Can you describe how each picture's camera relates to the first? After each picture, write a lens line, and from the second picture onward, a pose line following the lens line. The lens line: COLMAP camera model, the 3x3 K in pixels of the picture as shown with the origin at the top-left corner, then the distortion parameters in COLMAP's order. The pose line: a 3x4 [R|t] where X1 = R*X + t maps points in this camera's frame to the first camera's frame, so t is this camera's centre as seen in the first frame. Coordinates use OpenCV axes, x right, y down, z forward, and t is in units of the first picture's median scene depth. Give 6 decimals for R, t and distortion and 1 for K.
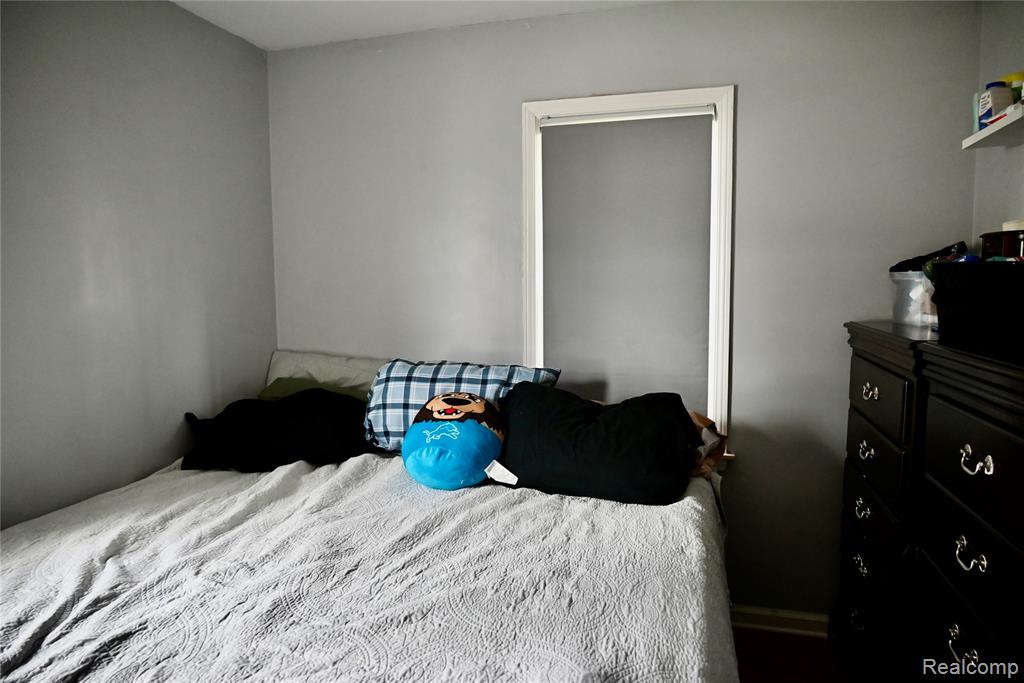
lens RADIAL K [[665.0, 0, 513.9], [0, 665.0, 344.1], [0, 0, 1]] dist [-0.002301, -0.004707]
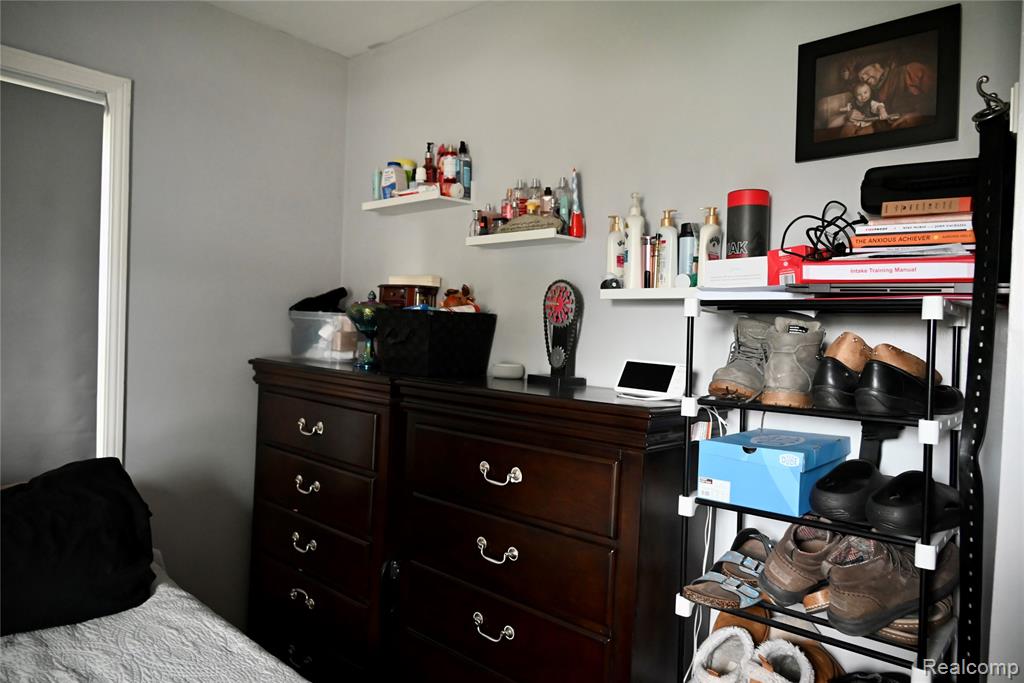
lens RADIAL K [[665.0, 0, 513.9], [0, 665.0, 344.1], [0, 0, 1]] dist [-0.002301, -0.004707]
pose [[0.441047, 0.001454, 0.897483, -0.235751], [0.035775, 0.999175, -0.019199, -0.024160], [-0.896771, 0.040576, 0.440631, 0.236050]]
